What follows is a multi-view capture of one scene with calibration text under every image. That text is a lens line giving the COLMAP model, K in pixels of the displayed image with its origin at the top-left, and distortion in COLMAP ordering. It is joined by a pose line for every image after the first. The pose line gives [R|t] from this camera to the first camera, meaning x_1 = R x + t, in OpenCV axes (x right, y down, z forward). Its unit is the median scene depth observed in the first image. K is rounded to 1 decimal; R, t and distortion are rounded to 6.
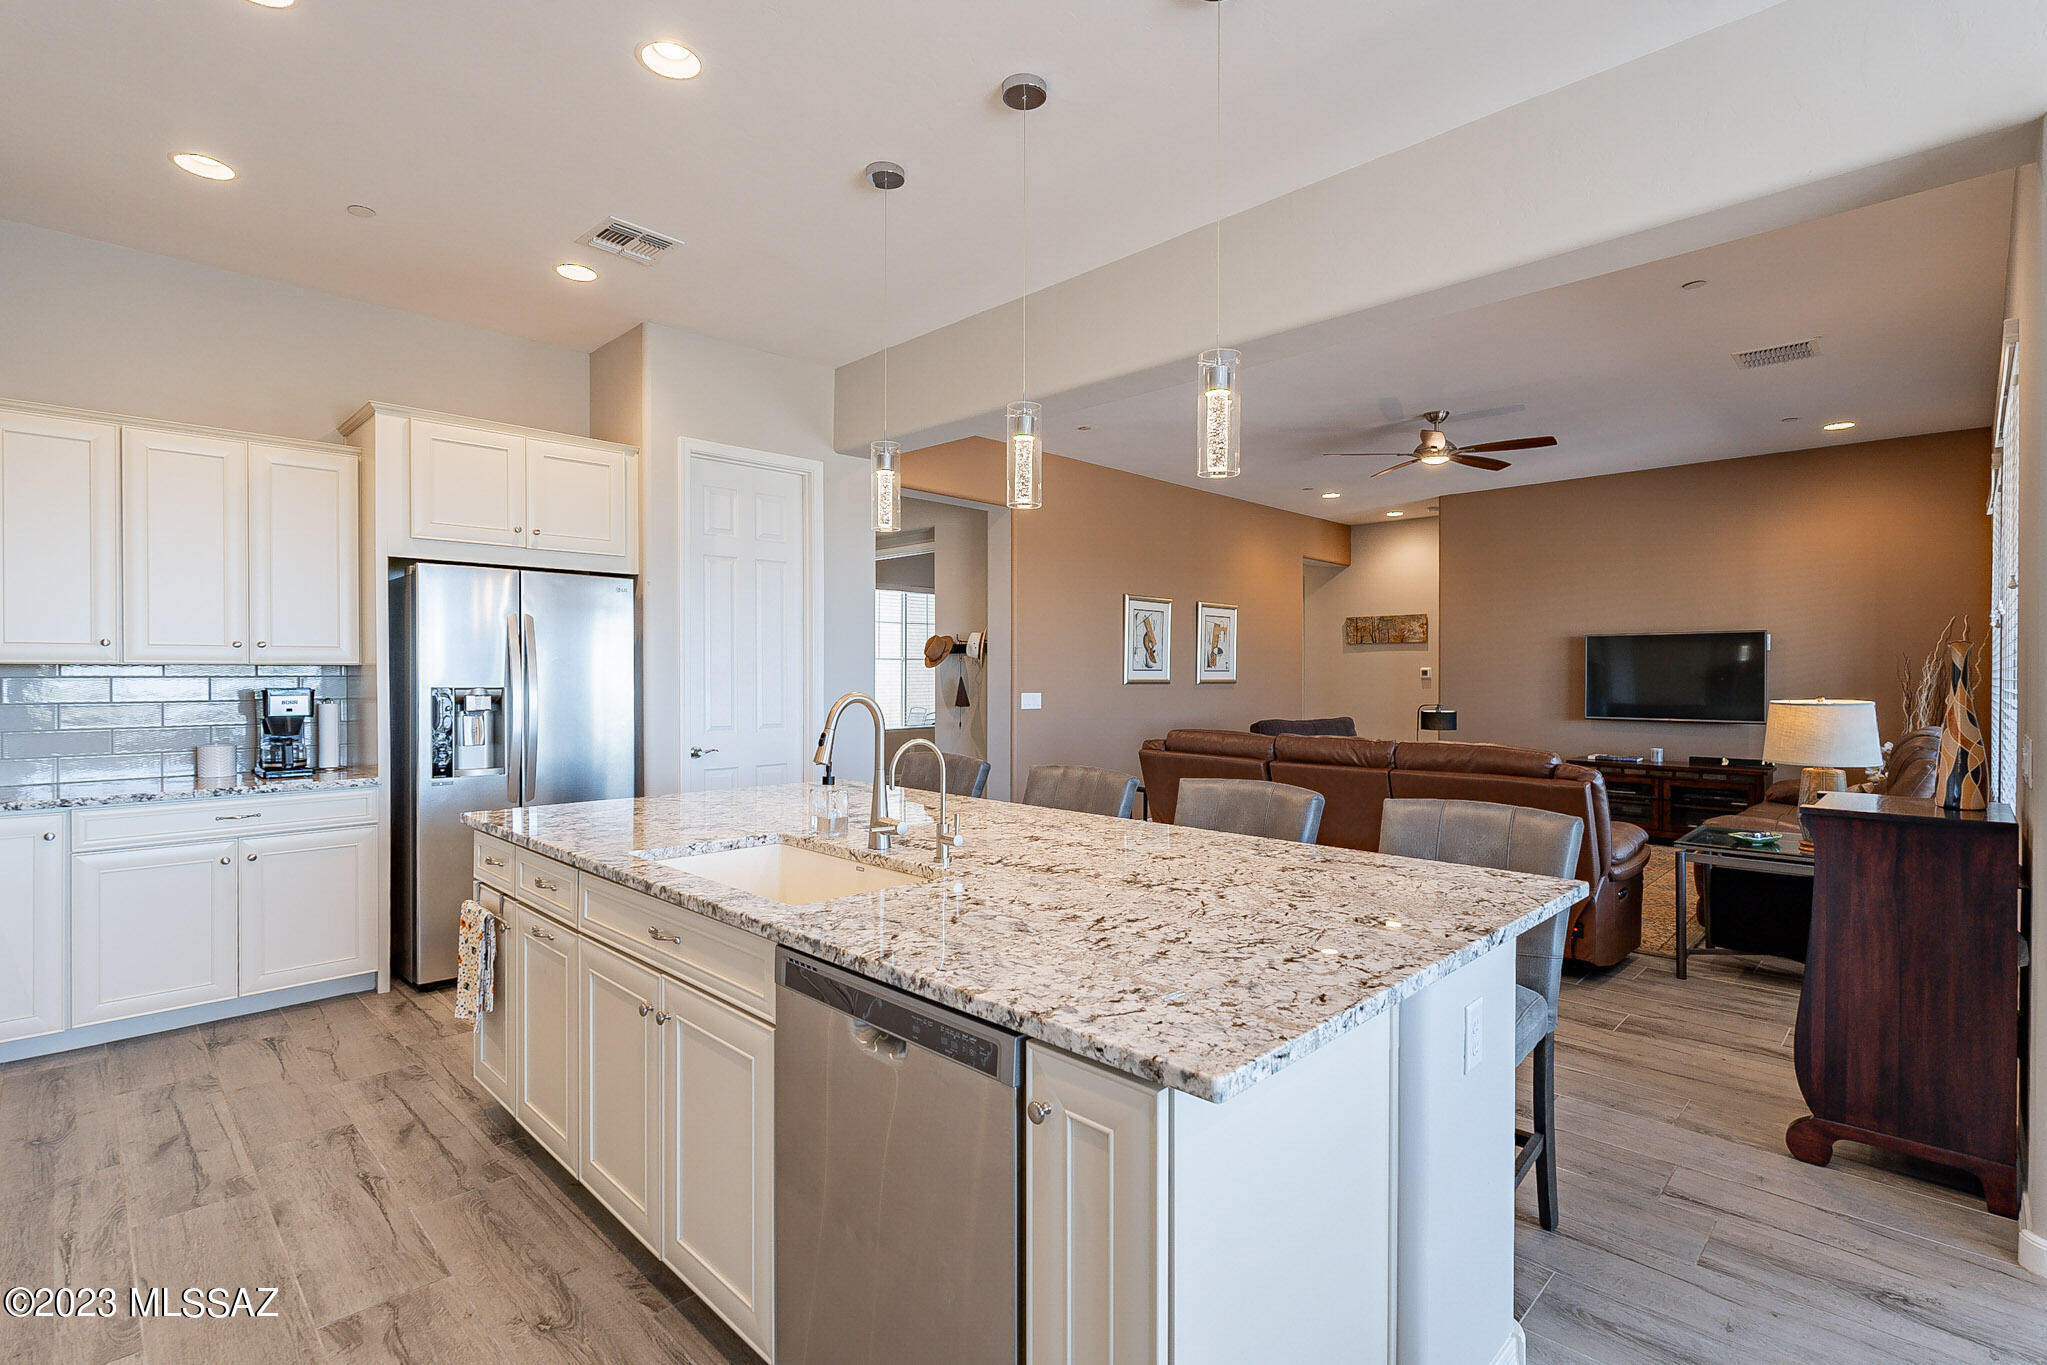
lens RADIAL K [[941.5, 0, 1023.5], [0, 941.5, 682.5], [0, 0, 1]] dist [0.000025, -0.000106]
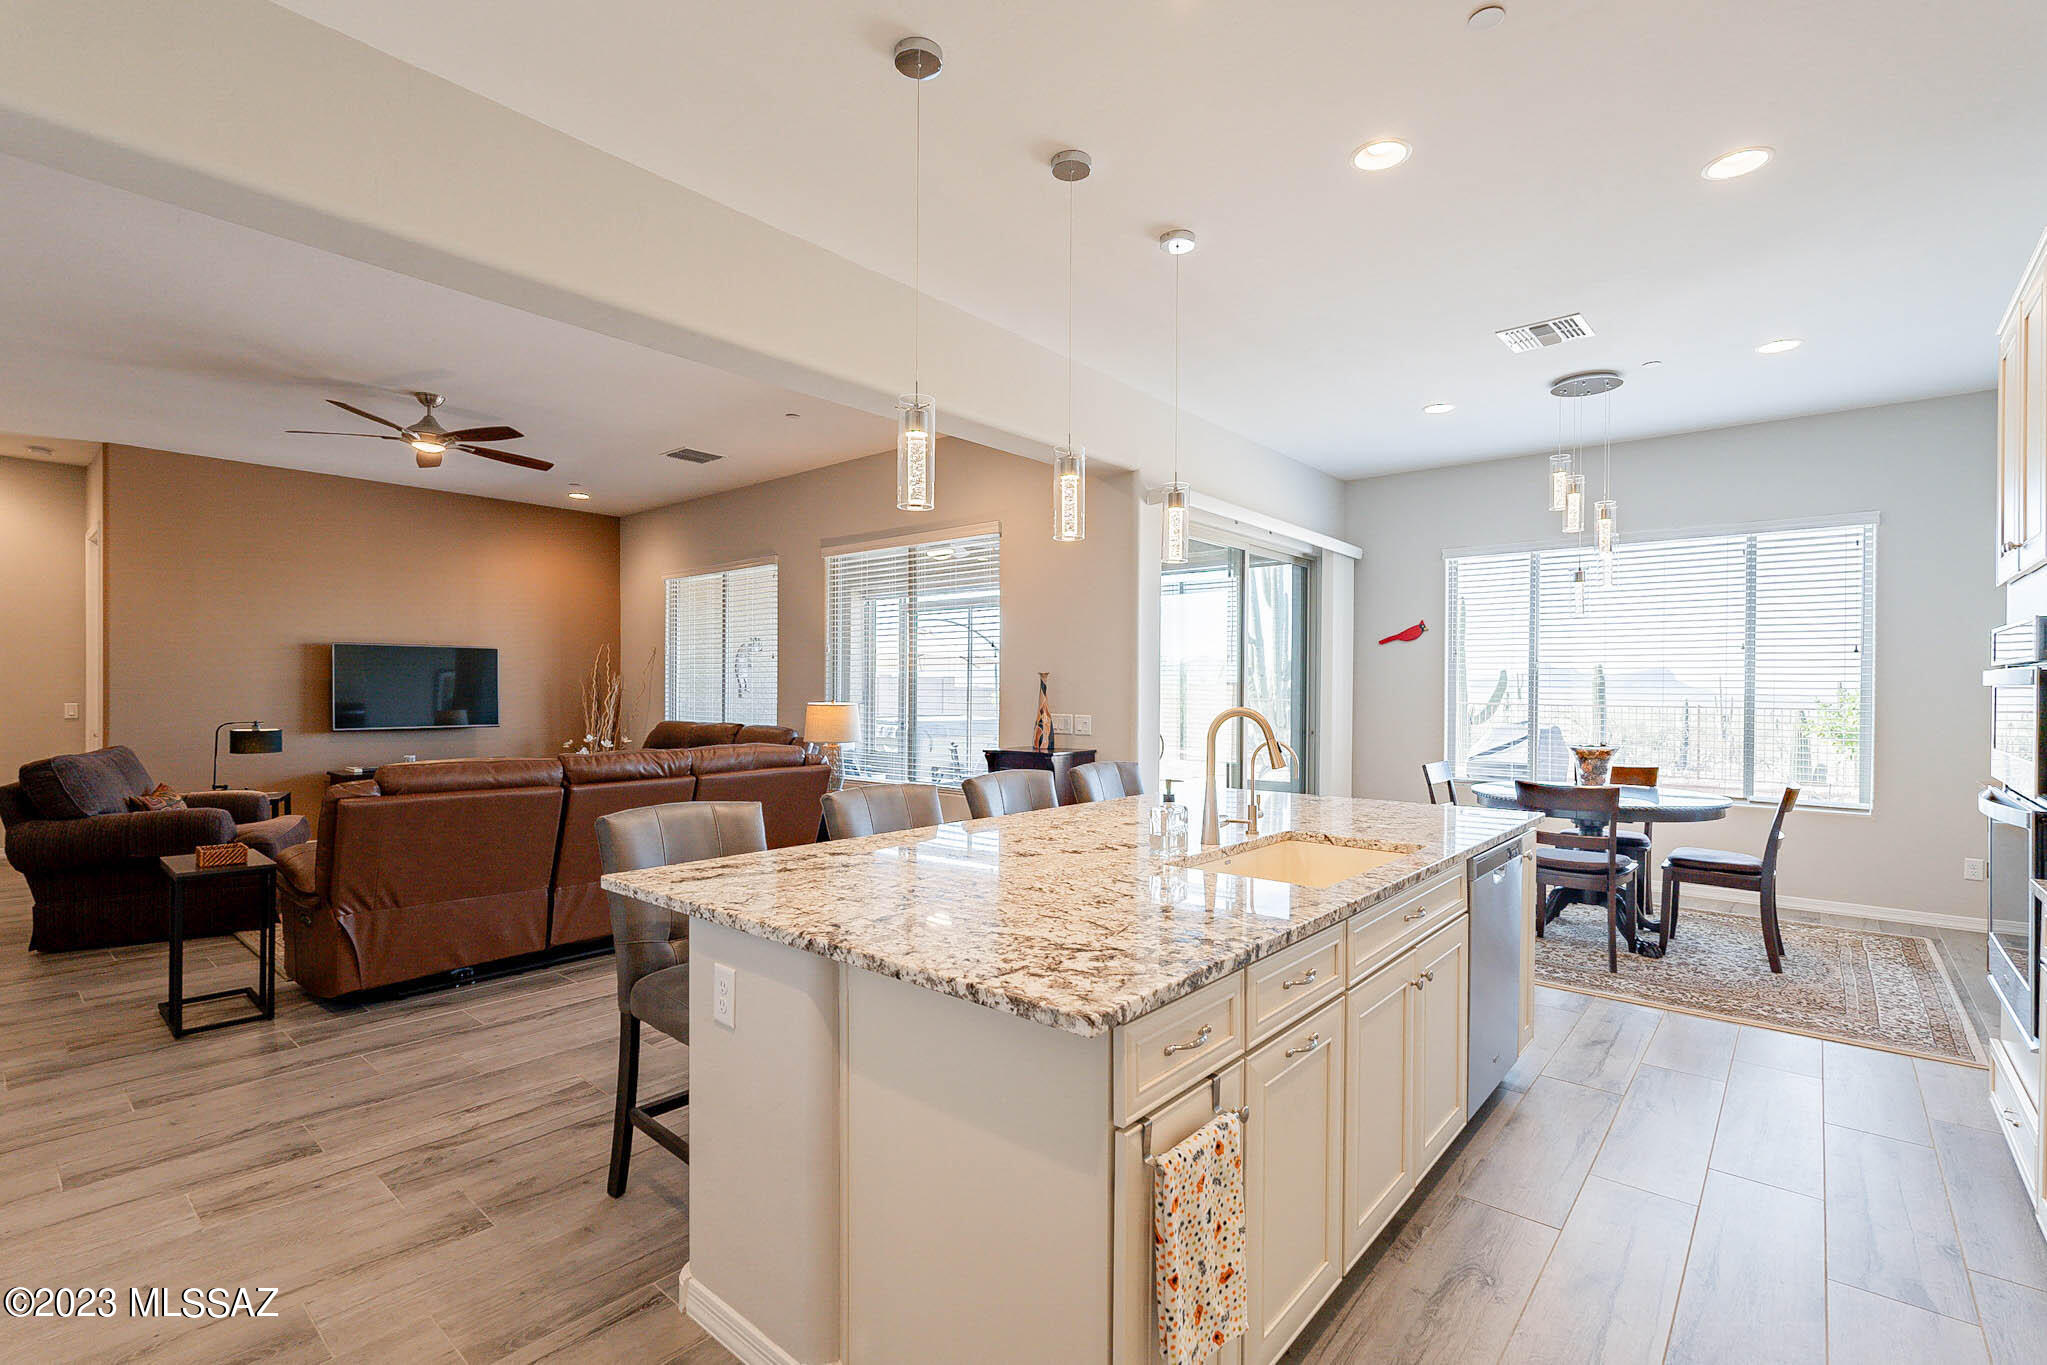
lens RADIAL K [[918.4, 0, 1006.7], [0, 918.4, 672.8], [0, 0, 1]] dist [-0.001345, 0.000046]
pose [[-0.045127, 0.014148, 0.998881, -0.441087], [0.003747, 0.999895, -0.013993, -0.005490], [-0.998974, 0.003111, -0.045175, 0.465313]]
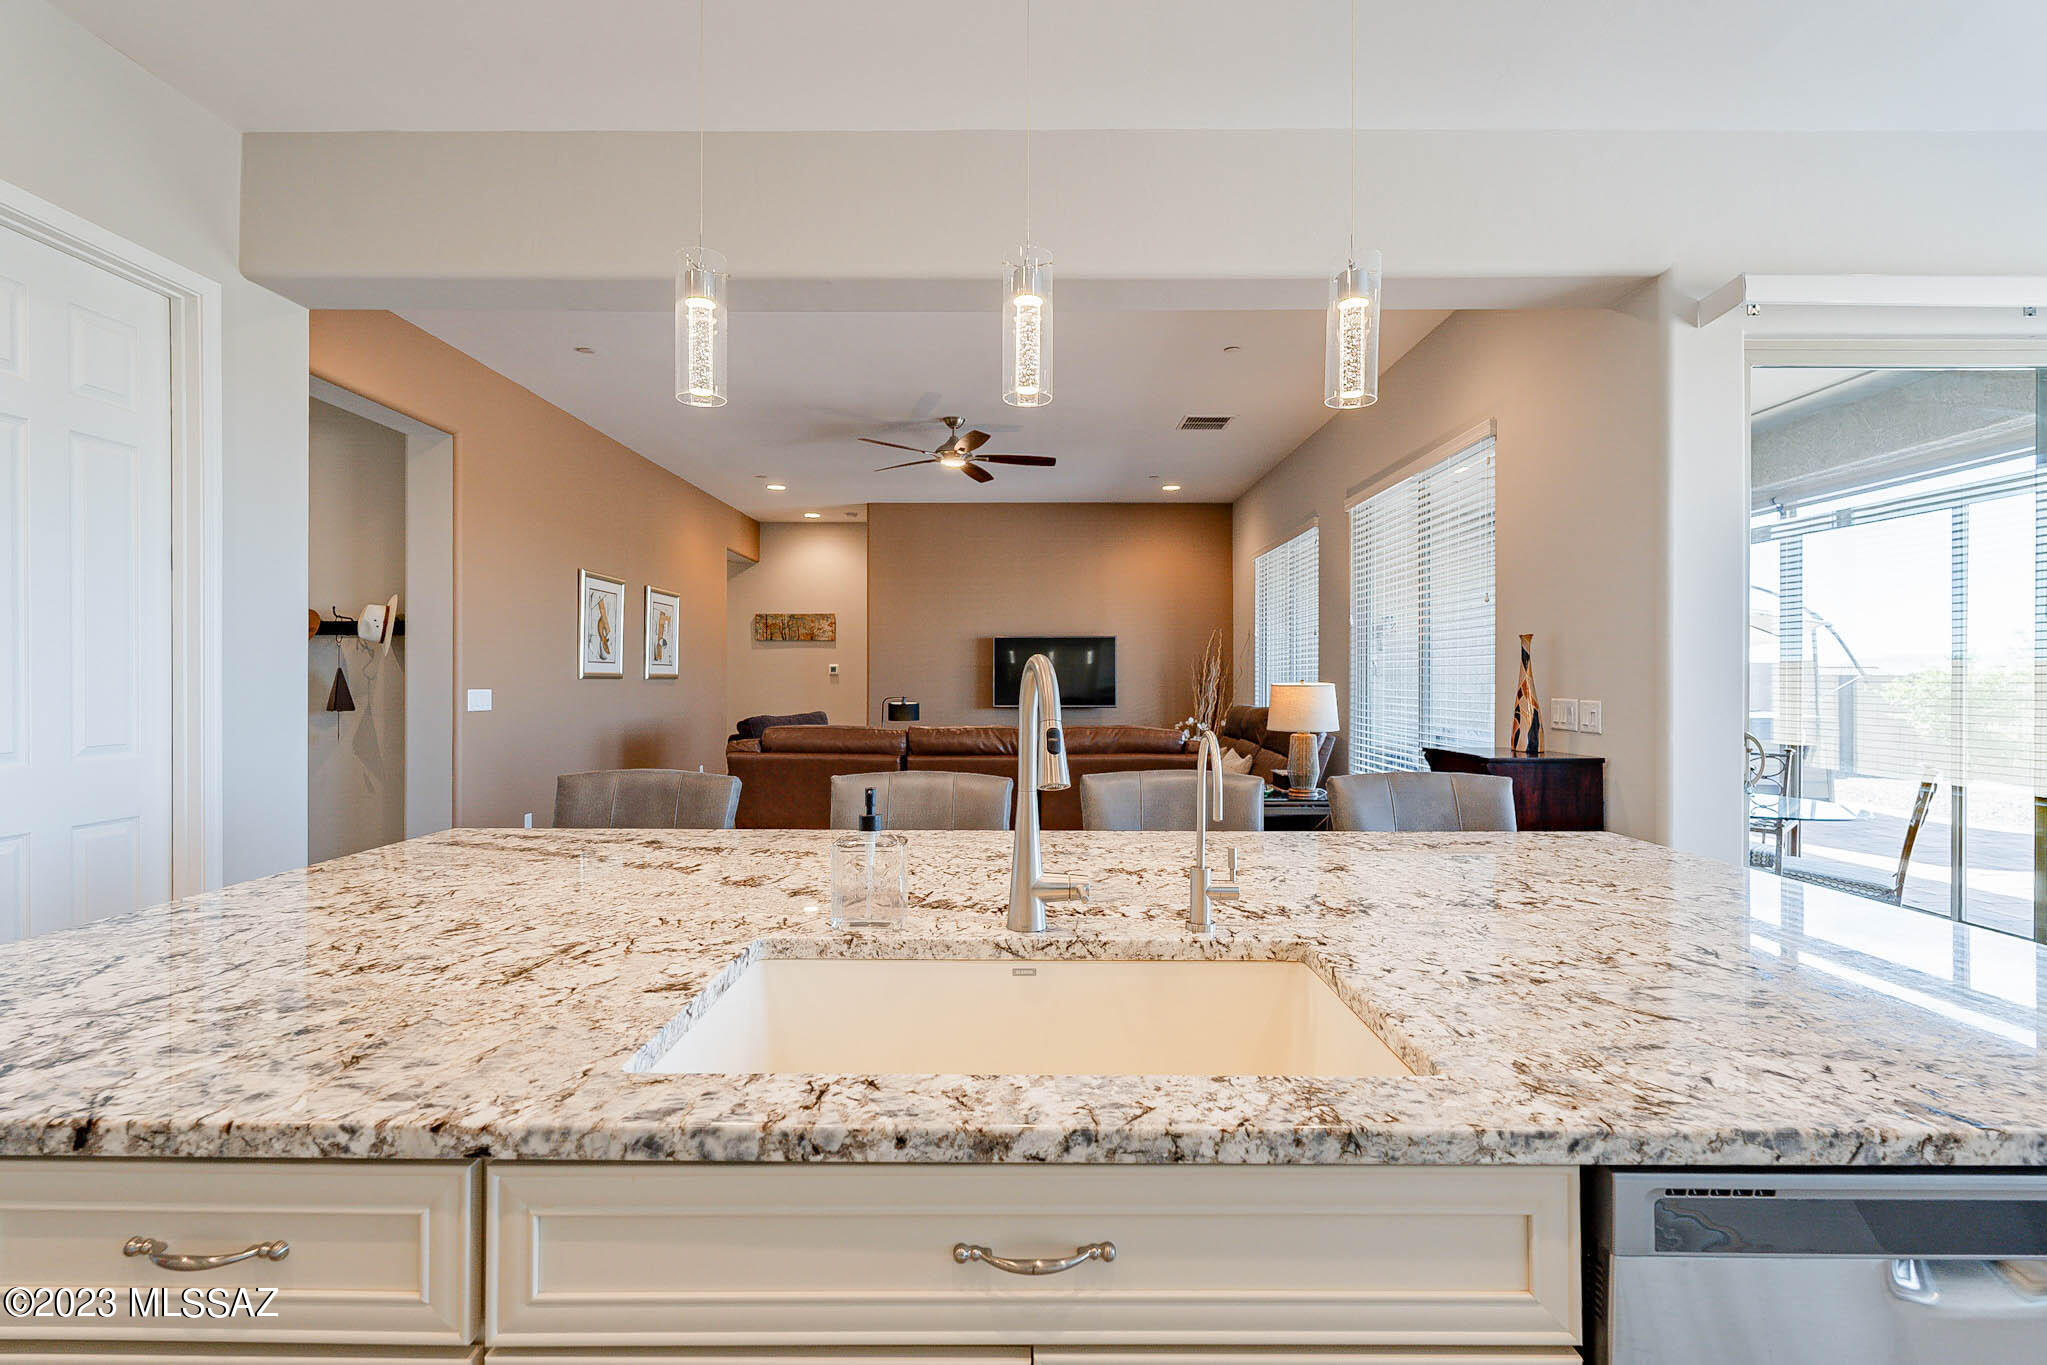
lens RADIAL K [[891.7, 0, 1023.5], [0, 891.7, 682.5], [0, 0, 1]] dist [-0.003436, -0.000176]
pose [[0.721593, -0.004981, 0.692300, -0.188579], [0.006607, 0.999978, 0.000308, 0.009193], [-0.692286, 0.004352, 0.721610, 0.216561]]
